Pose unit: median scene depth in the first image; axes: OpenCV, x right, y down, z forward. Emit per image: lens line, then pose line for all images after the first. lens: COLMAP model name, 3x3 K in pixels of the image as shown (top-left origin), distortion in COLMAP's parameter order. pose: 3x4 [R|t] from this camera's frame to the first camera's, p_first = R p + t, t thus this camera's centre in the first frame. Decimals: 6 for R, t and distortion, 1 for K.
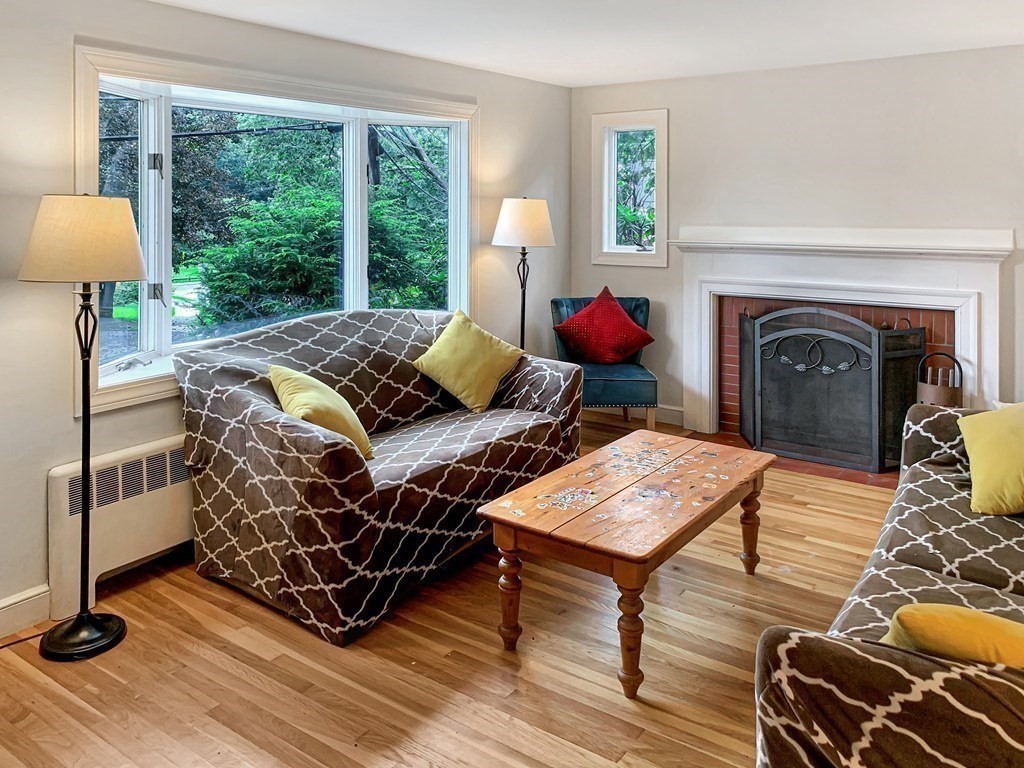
lens RADIAL K [[828.9, 0, 499.5], [0, 828.9, 391.9], [0, 0, 1]] dist [0.074715, -0.101939]
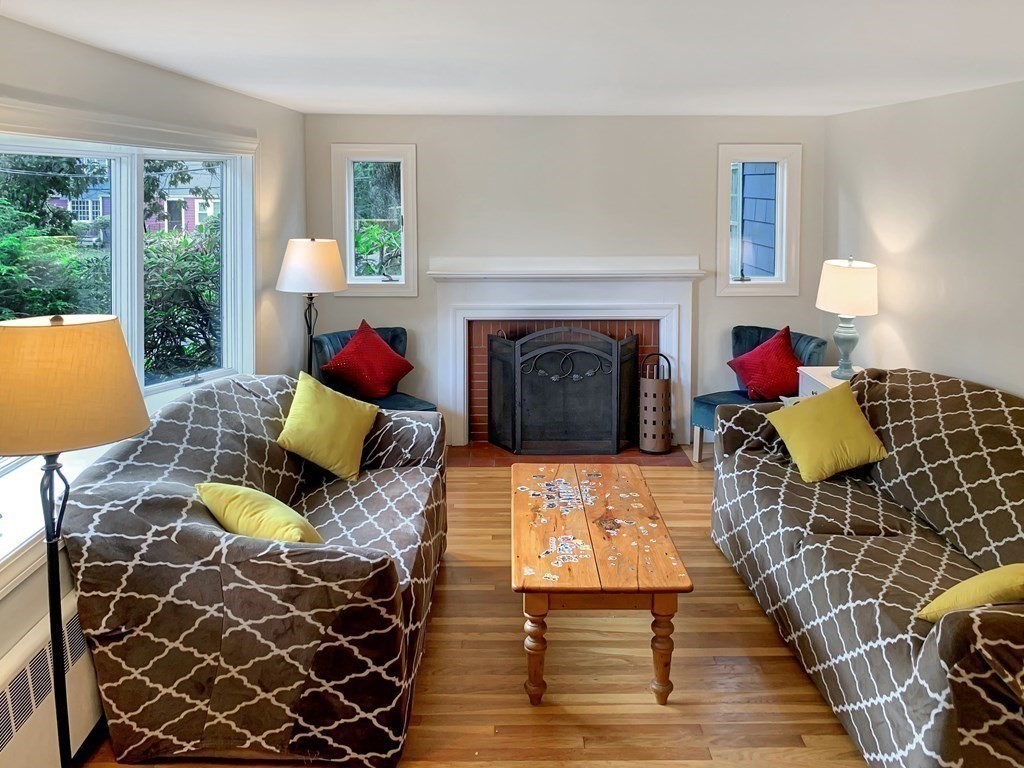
lens RADIAL K [[797.1, 0, 573.7], [0, 797.1, 428.7], [0, 0, 1]] dist [0.013428, -0.010040]
pose [[0.787618, -0.173677, 0.591180, -0.434436], [0.133058, 0.984756, 0.112031, -0.123138], [-0.601625, -0.009577, 0.798721, 0.155874]]
